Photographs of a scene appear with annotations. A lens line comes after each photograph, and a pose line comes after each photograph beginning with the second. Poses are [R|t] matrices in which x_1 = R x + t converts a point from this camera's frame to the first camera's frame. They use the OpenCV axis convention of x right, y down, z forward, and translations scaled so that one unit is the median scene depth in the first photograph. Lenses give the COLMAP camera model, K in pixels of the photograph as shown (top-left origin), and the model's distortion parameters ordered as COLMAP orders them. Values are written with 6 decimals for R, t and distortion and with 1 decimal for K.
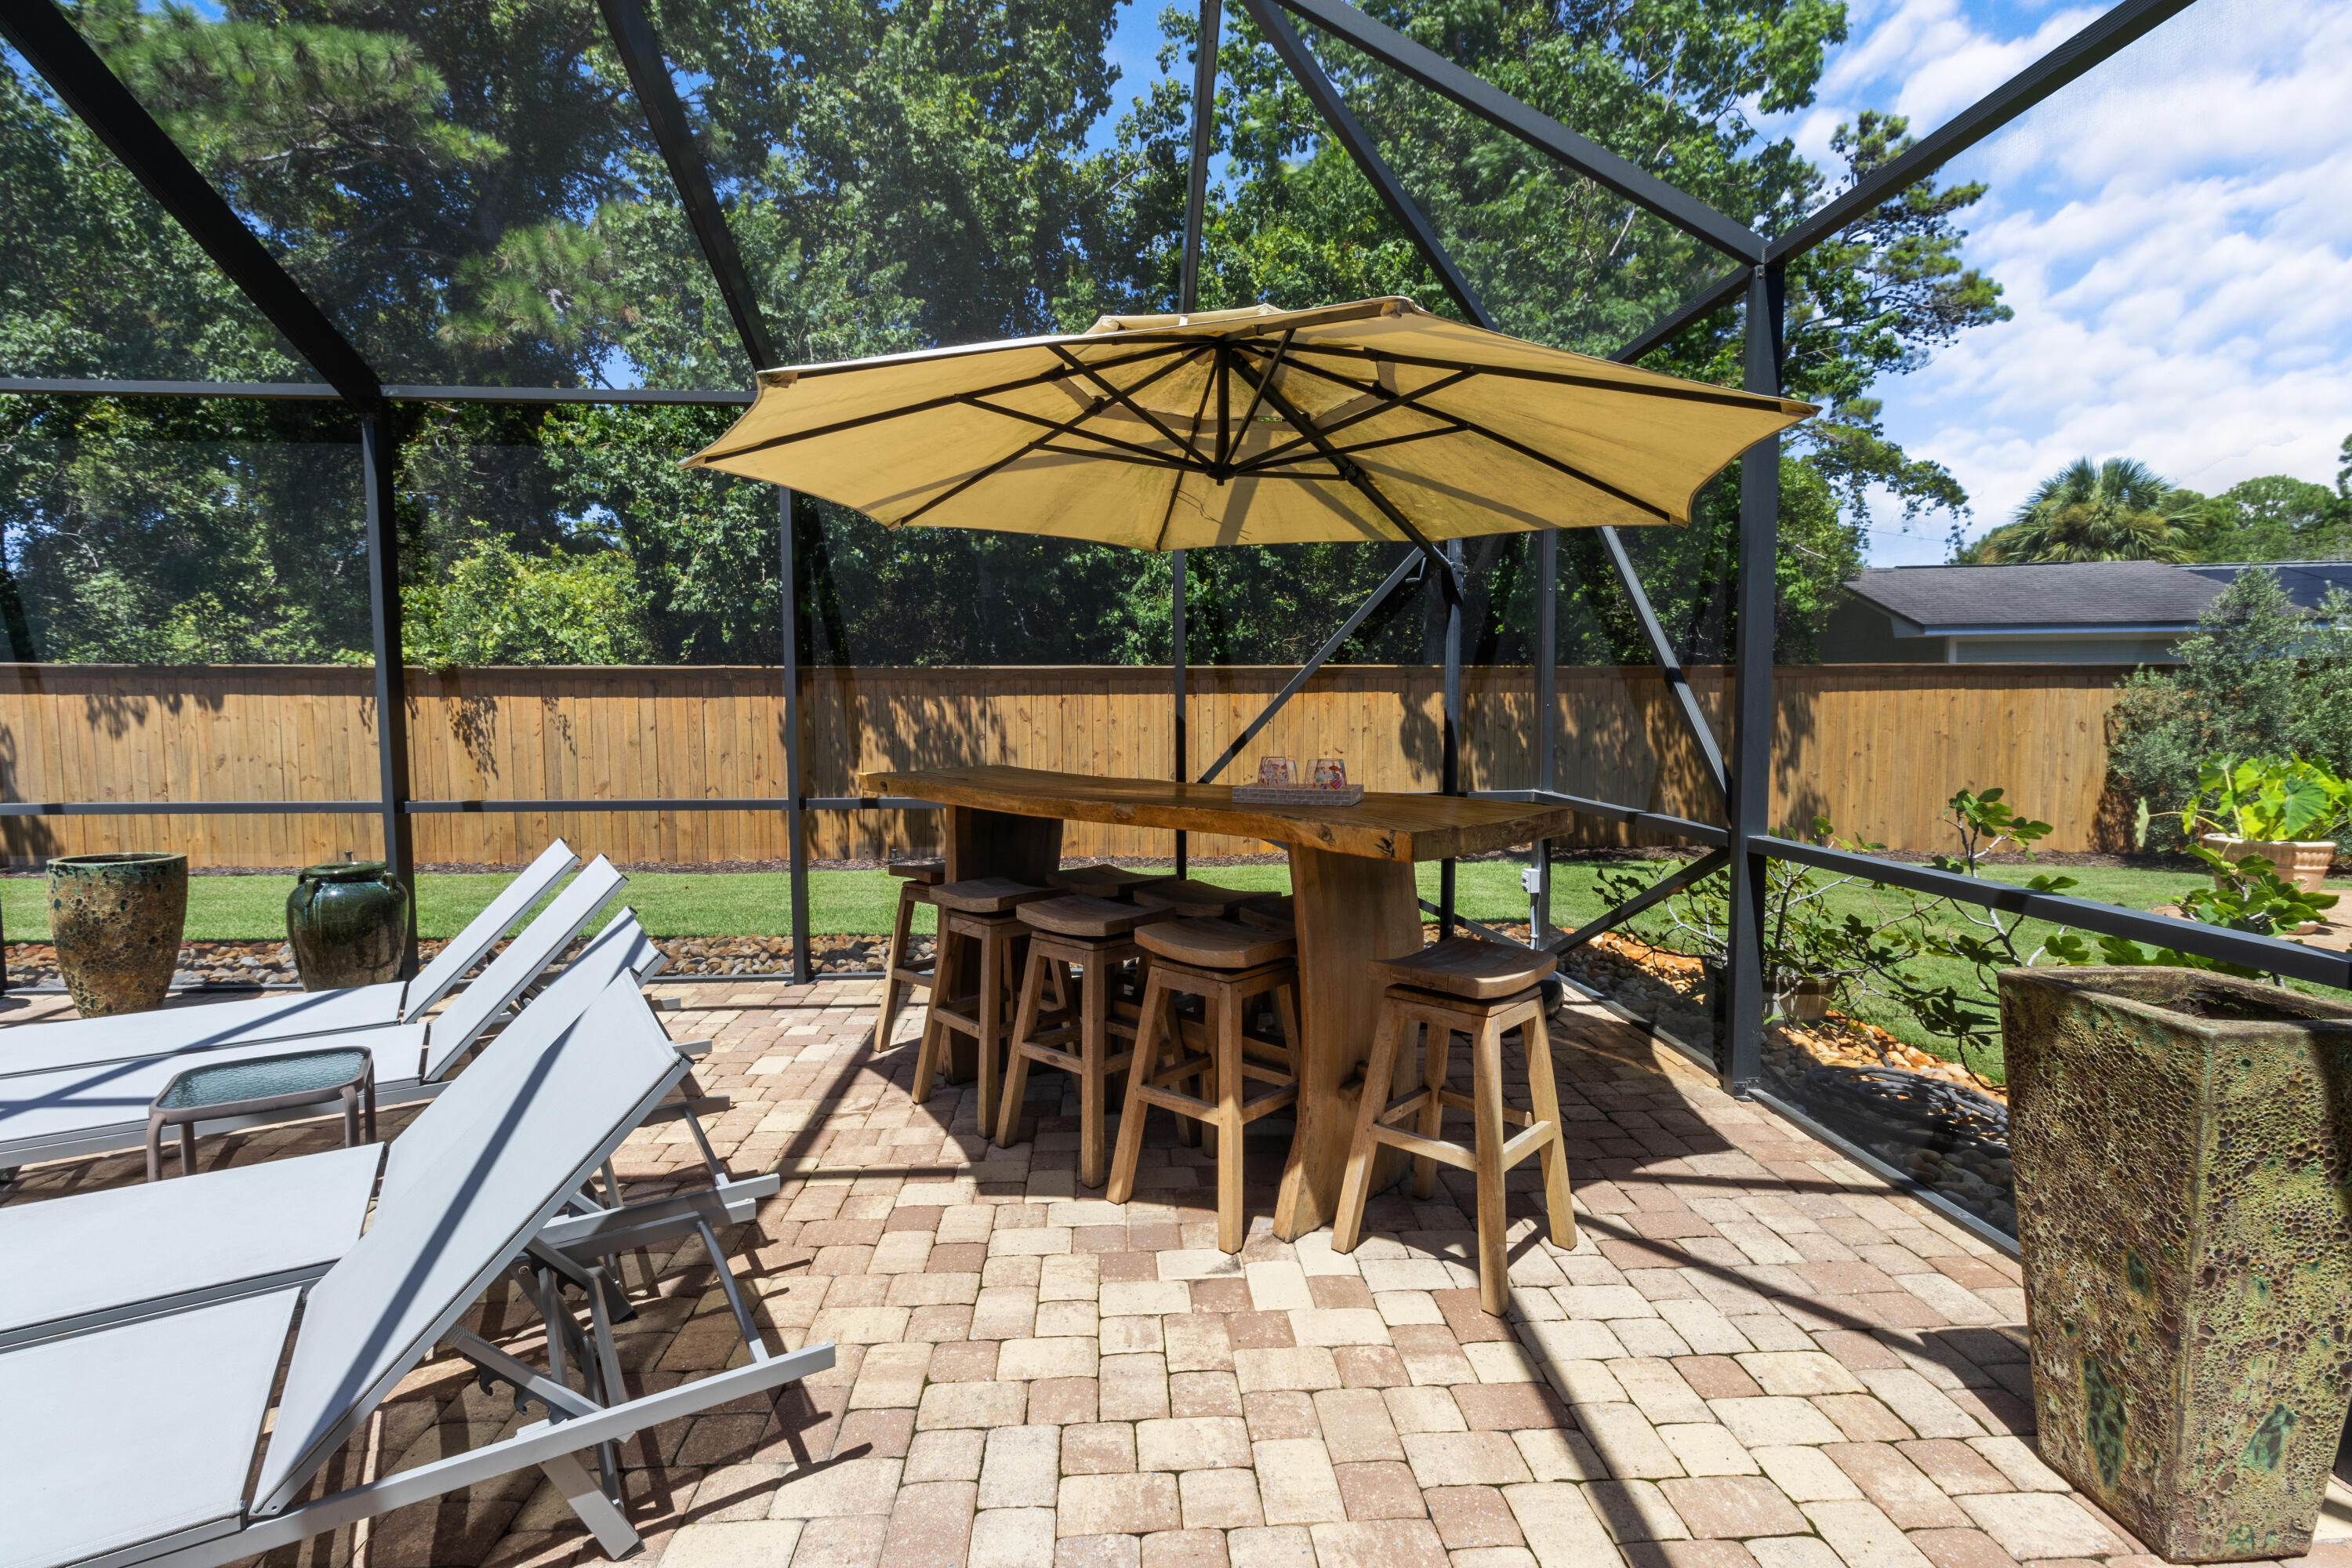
lens RADIAL K [[1075.4, 0, 1175.5], [0, 1075.4, 781.1], [0, 0, 1]] dist [0.002310, -0.000857]
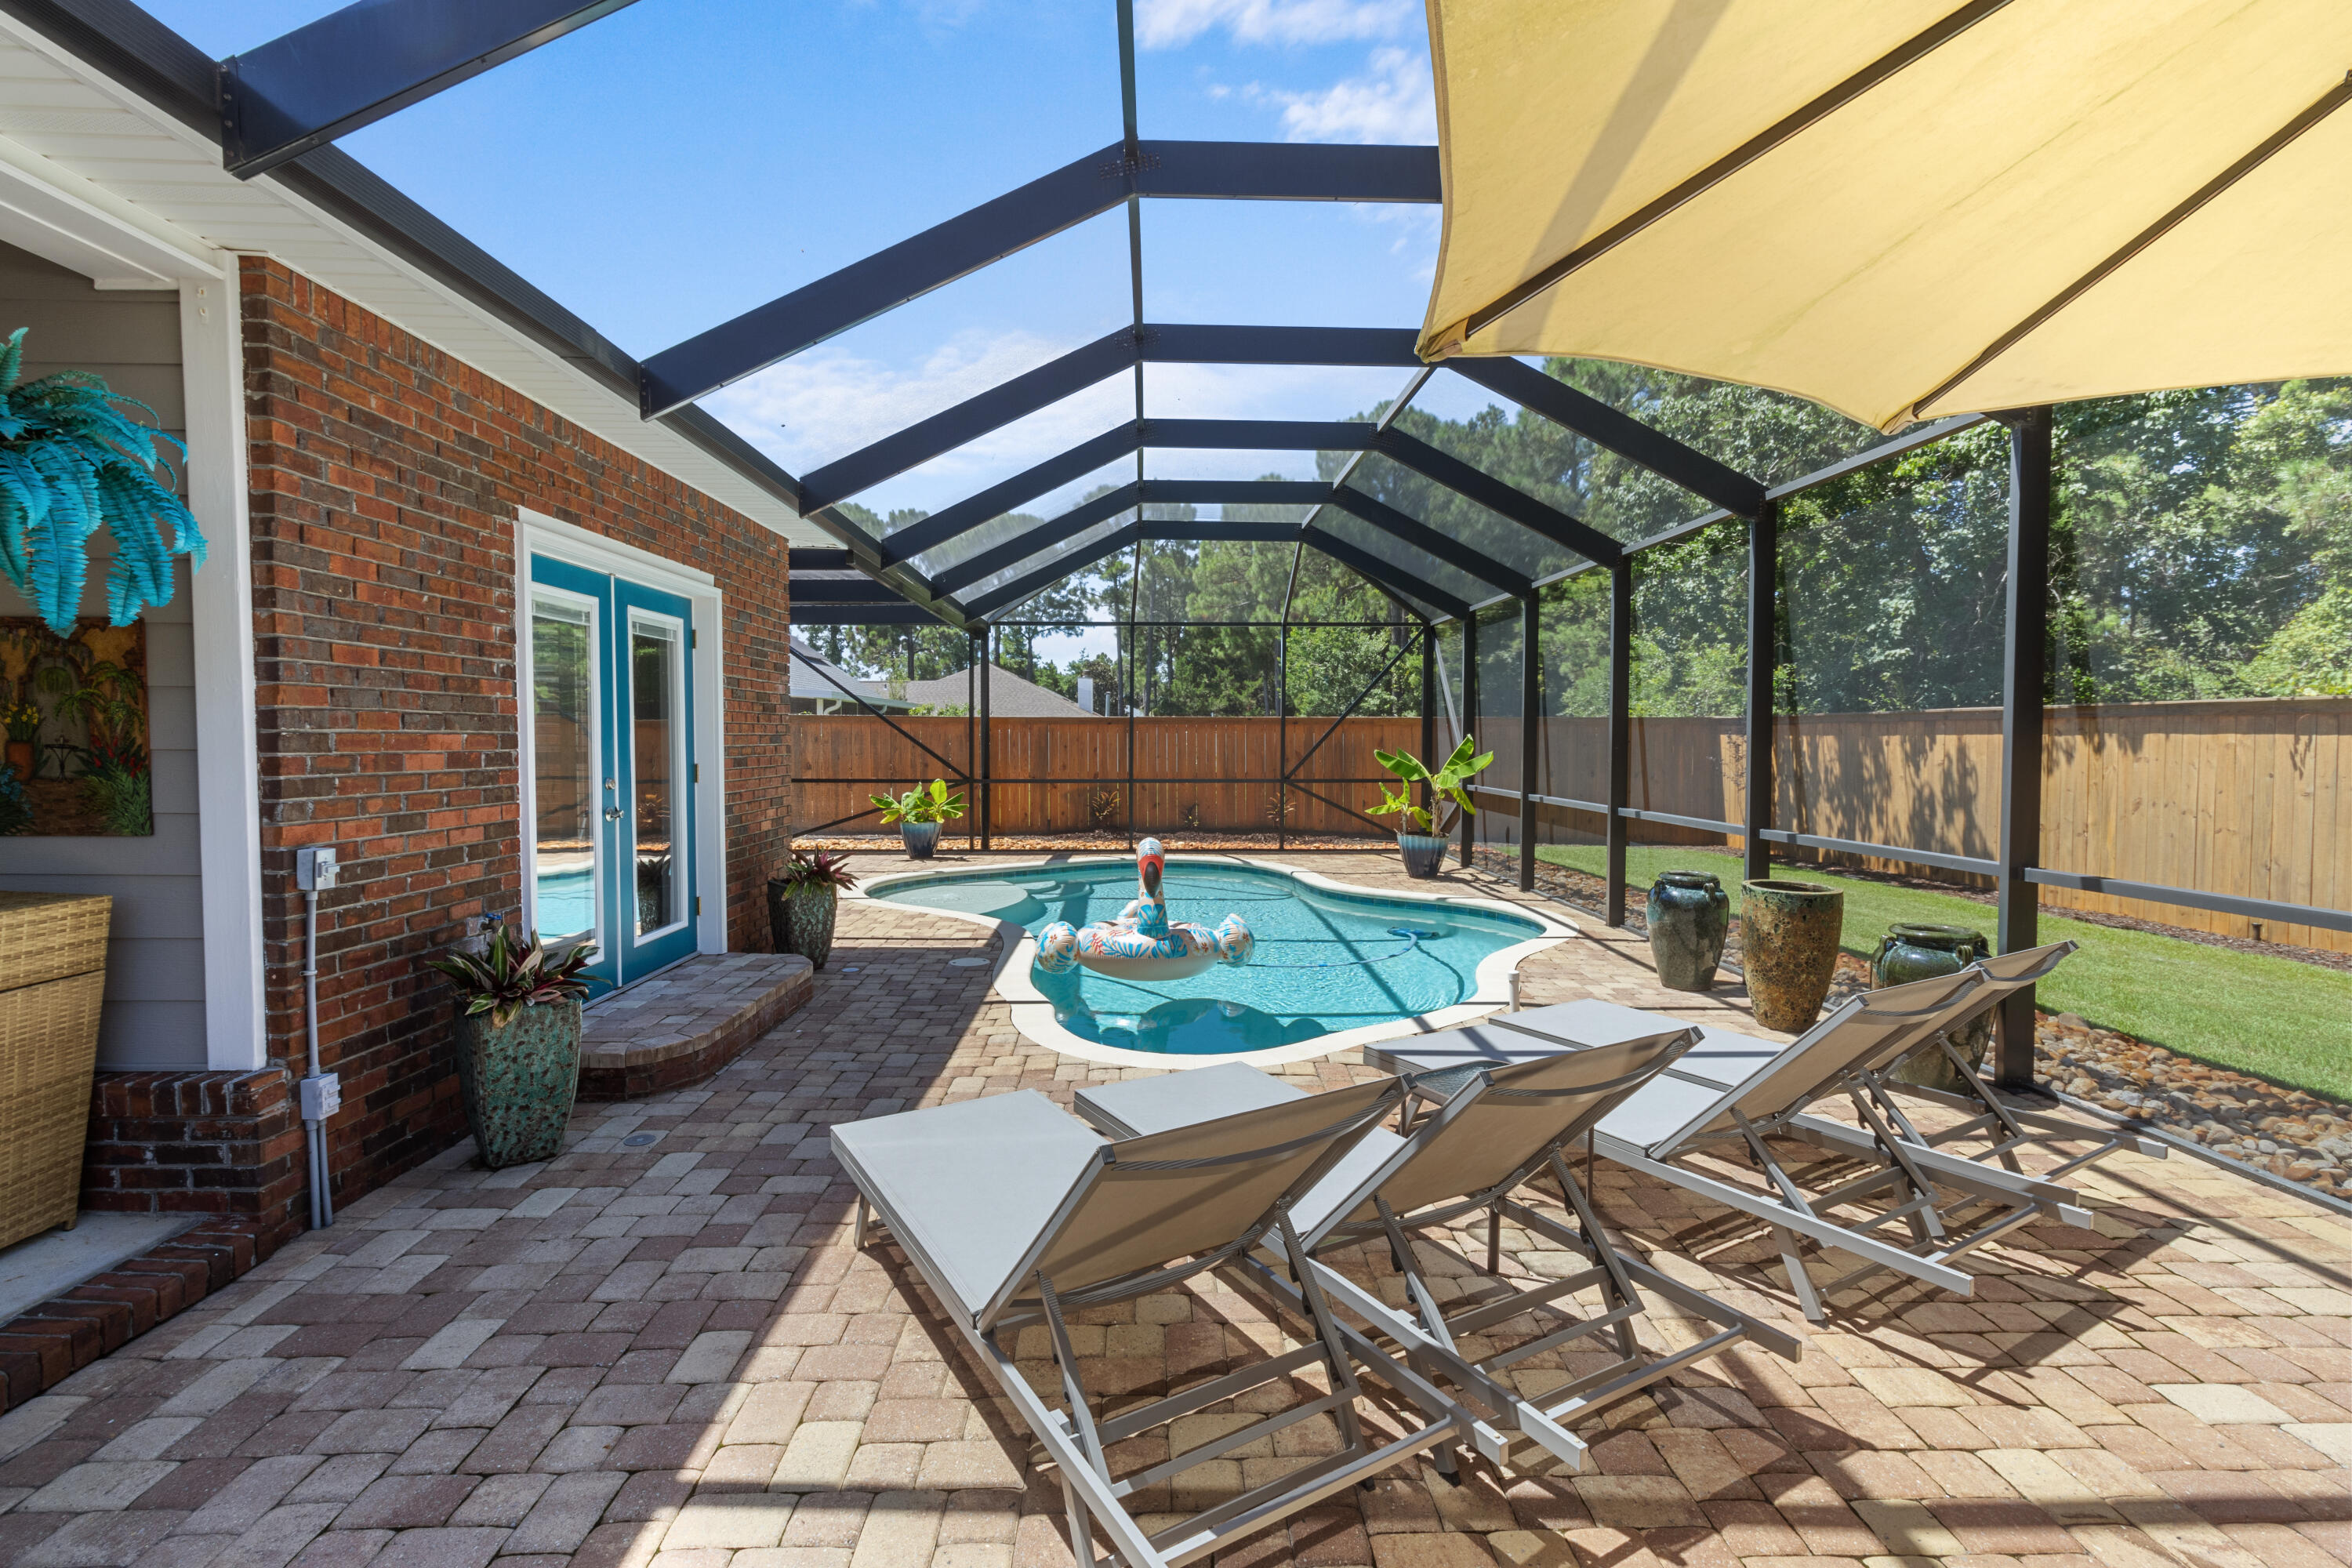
lens RADIAL K [[1083.7, 0, 1176.7], [0, 1083.7, 776.9], [0, 0, 1]] dist [0.004048, 0.000235]
pose [[-0.039622, 0.034103, -0.998633, 0.173294], [-0.066905, 0.997084, 0.036705, -0.040303], [0.996972, 0.068268, -0.037225, 0.375841]]
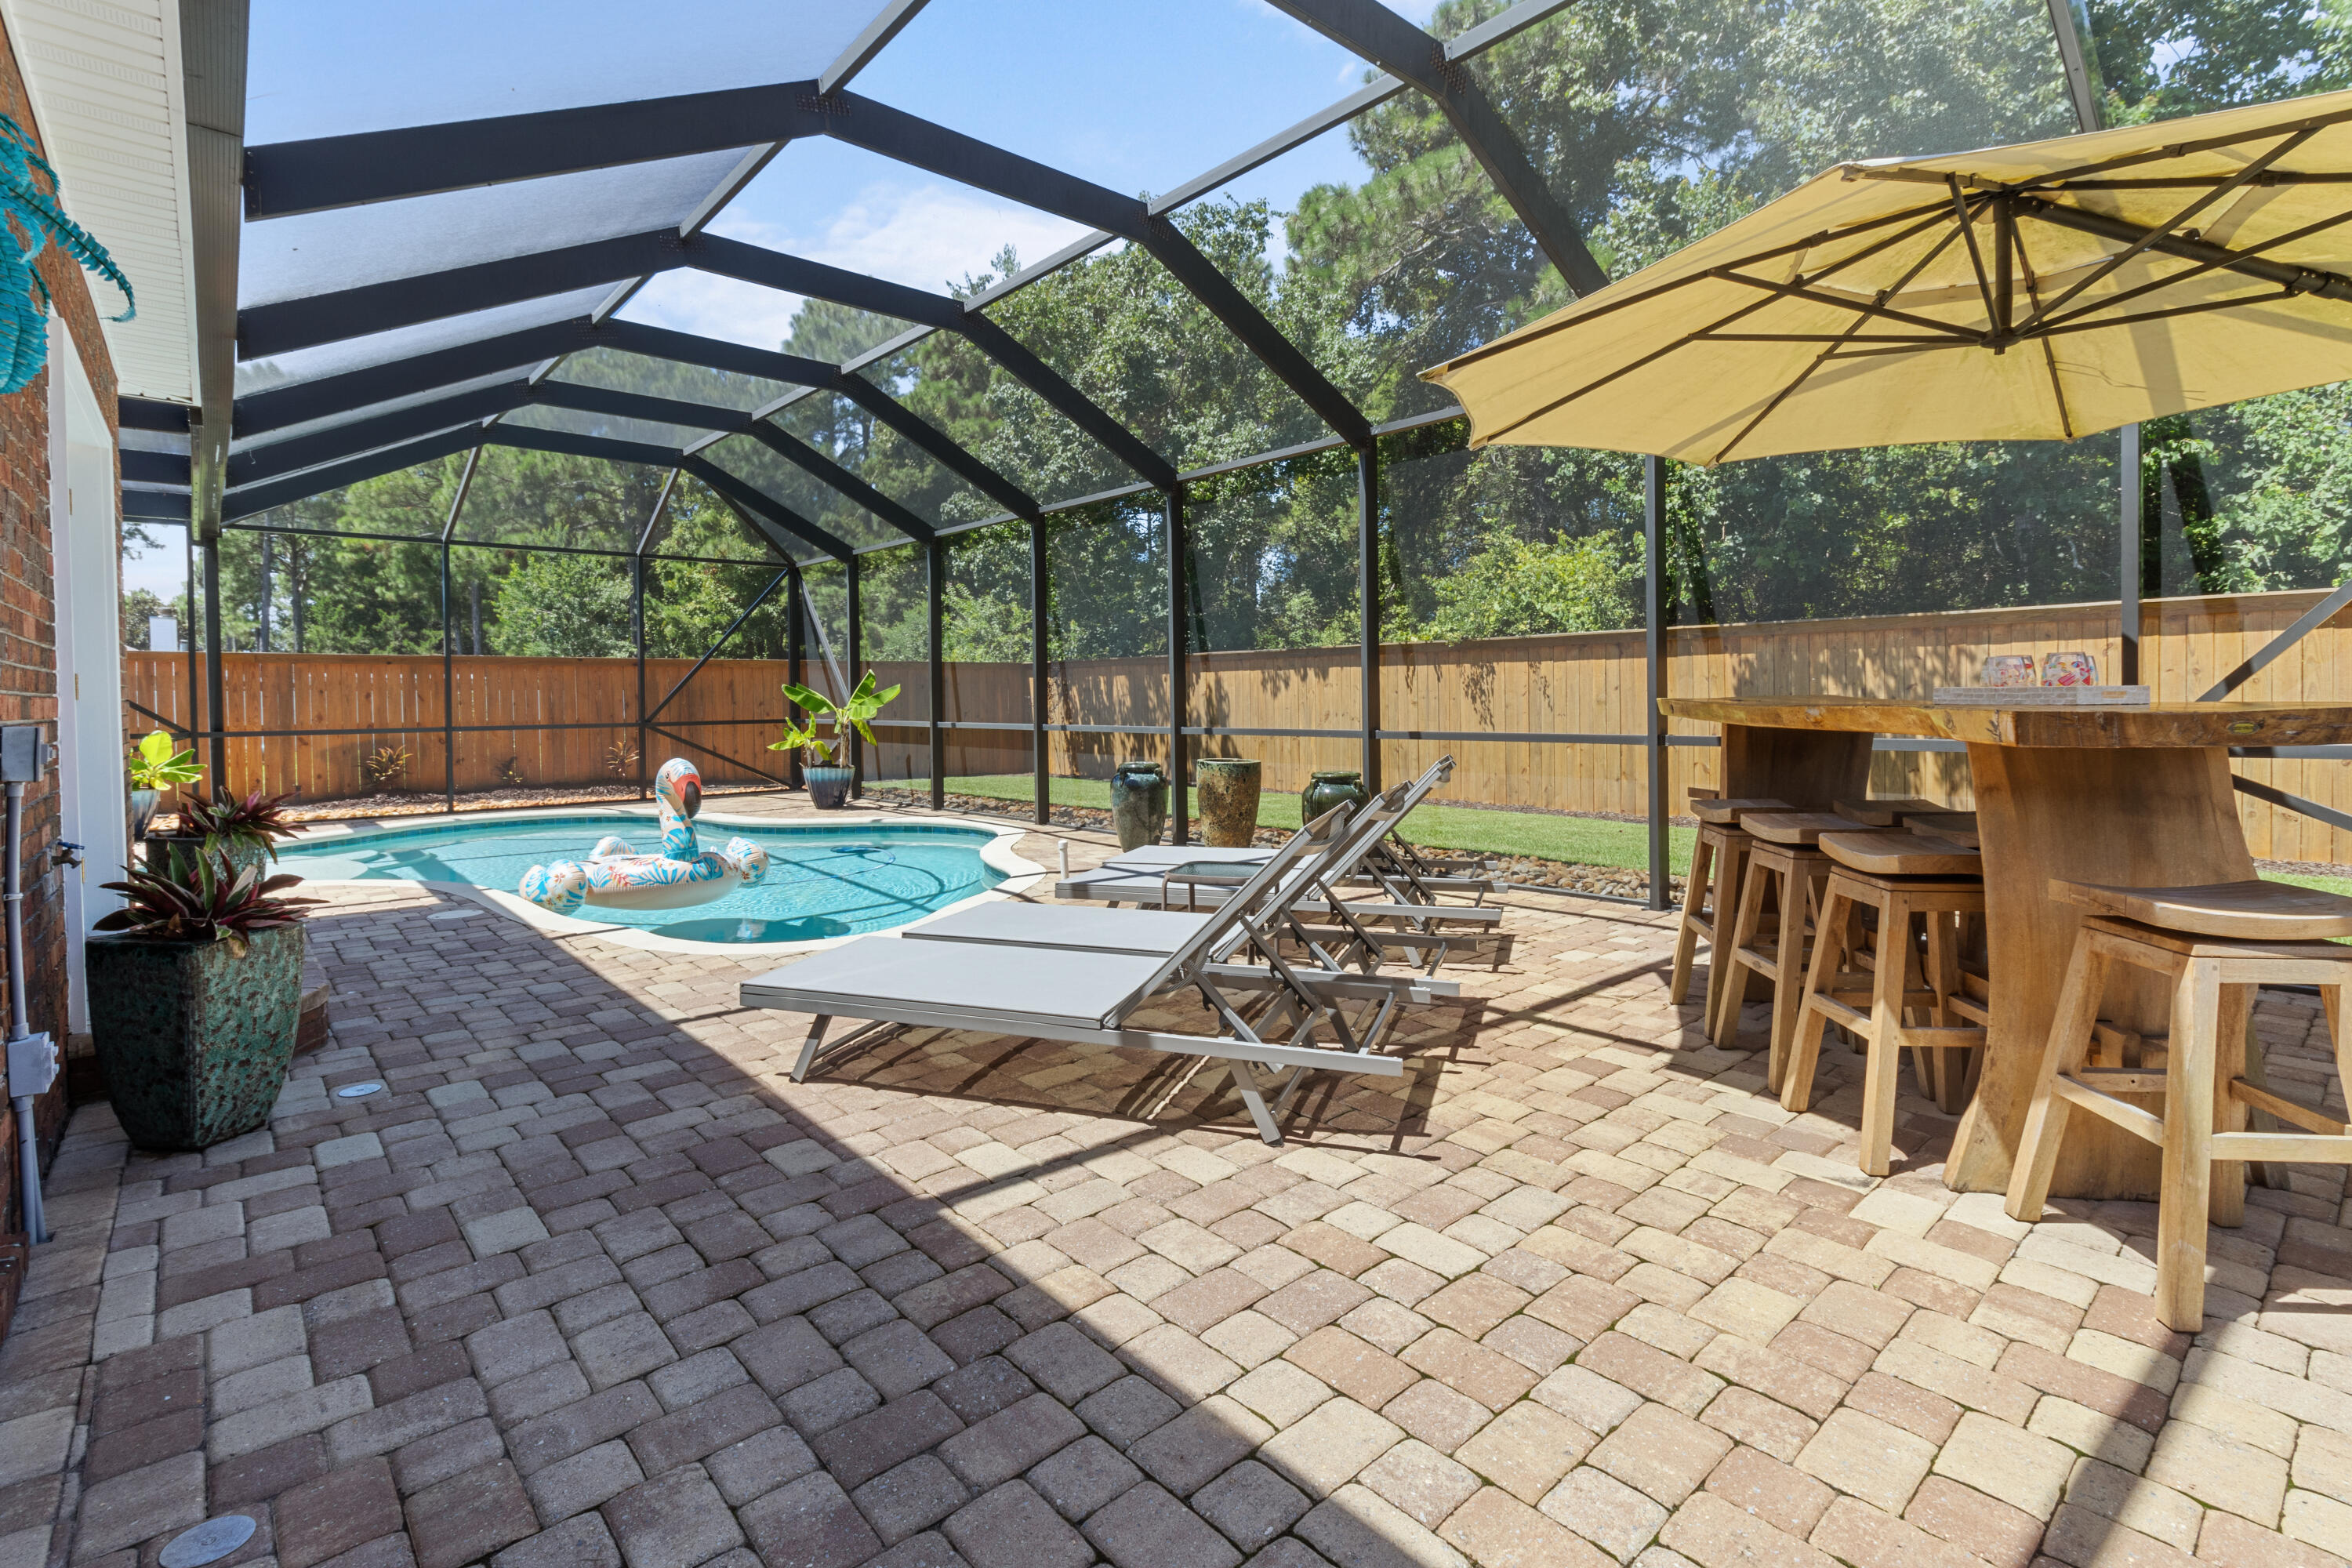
lens RADIAL K [[1101.7, 0, 1178.9], [0, 1101.7, 724.4], [0, 0, 1]] dist [0.004445, 0.000687]
pose [[0.611058, 0.010505, -0.791516, 0.242239], [-0.038832, 0.999106, -0.016719, 0.046663], [0.790632, 0.040952, 0.610920, -0.045995]]
